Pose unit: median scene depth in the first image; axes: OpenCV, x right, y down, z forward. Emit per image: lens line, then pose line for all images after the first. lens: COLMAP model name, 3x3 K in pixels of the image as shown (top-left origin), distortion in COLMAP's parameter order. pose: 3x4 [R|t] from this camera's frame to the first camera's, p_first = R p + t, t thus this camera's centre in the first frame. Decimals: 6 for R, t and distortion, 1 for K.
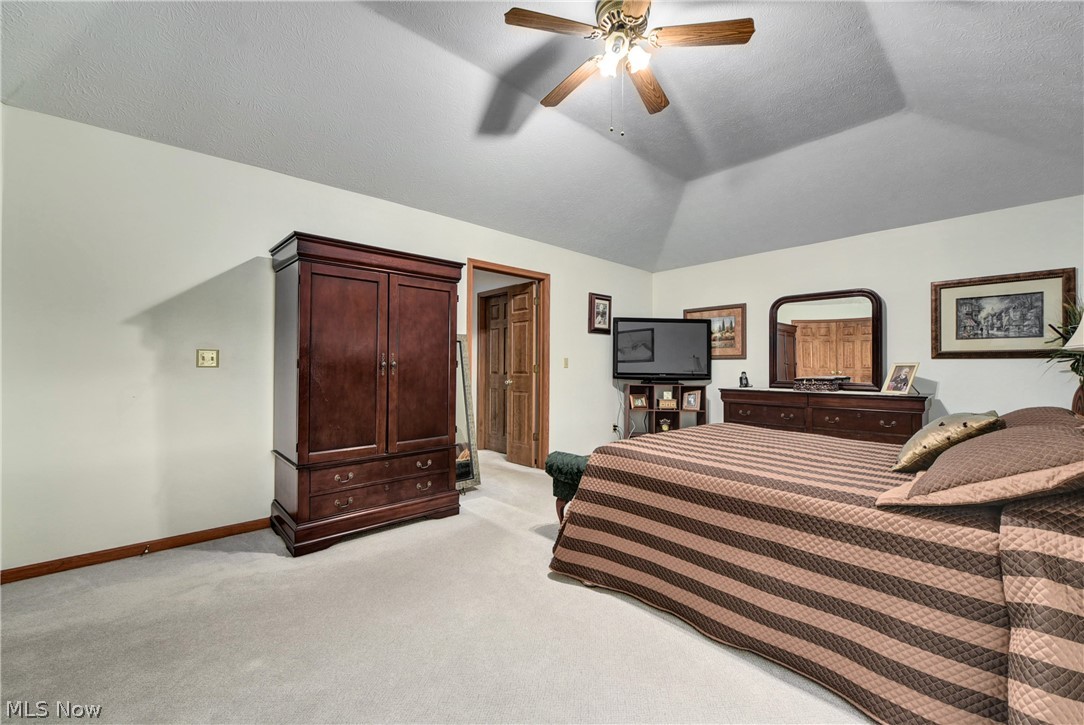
lens RADIAL K [[434.3, 0, 544.0], [0, 434.3, 364.0], [0, 0, 1]] dist [-0.010388, -0.000410]
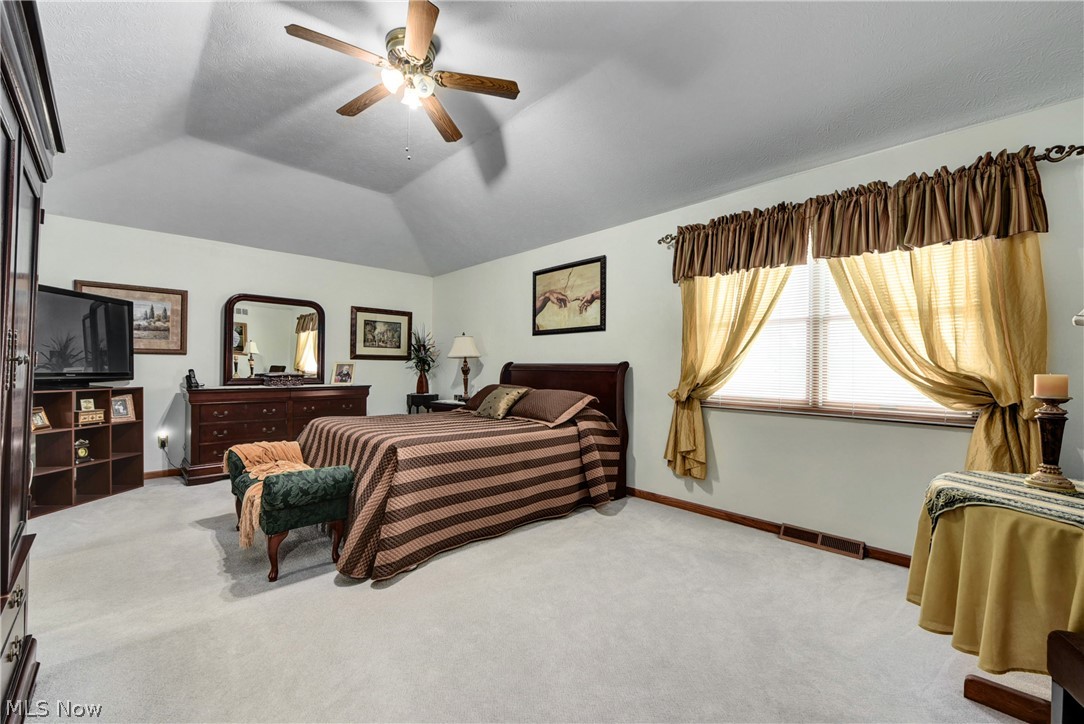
lens RADIAL K [[434.3, 0, 544.0], [0, 434.3, 363.5], [0, 0, 1]] dist [-0.010388, -0.000410]
pose [[-0.035138, 0.002098, 0.999380, -0.523289], [-0.018297, 0.999829, -0.002742, -0.005341], [-0.999215, -0.018382, -0.035093, 0.374200]]
